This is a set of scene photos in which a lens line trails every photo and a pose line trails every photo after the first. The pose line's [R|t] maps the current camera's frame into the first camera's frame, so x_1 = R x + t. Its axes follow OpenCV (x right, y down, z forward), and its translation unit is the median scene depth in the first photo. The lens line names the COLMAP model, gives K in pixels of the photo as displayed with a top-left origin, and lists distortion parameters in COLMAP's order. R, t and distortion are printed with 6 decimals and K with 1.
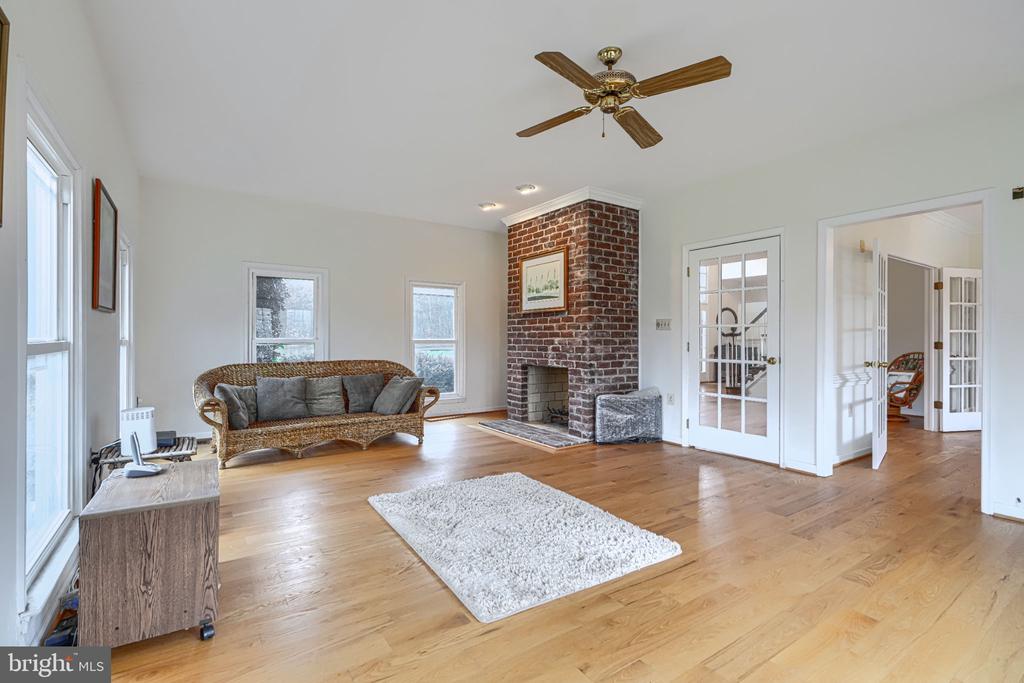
lens RADIAL K [[462.6, 0, 509.9], [0, 462.6, 338.7], [0, 0, 1]] dist [0.002262, 0.000896]
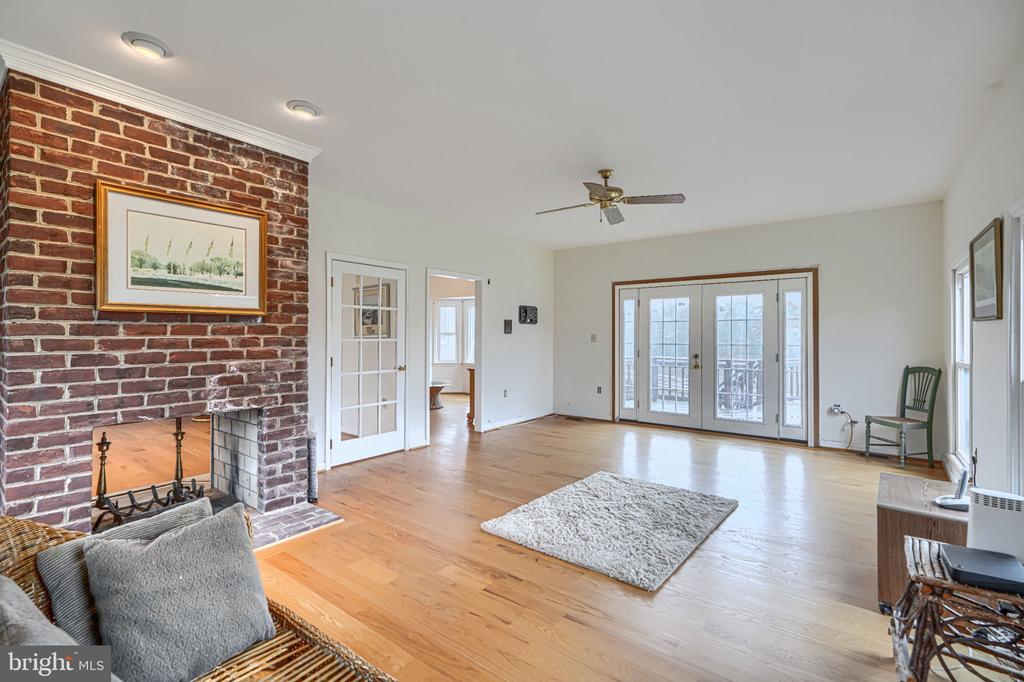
lens RADIAL K [[462.6, 0, 515.7], [0, 462.6, 336.4], [0, 0, 1]] dist [0.002262, 0.000896]
pose [[-0.305856, -0.004315, 0.952068, -0.558274], [-0.001604, 0.999991, 0.004017, -0.035137], [-0.952077, -0.000299, -0.305860, 0.841805]]
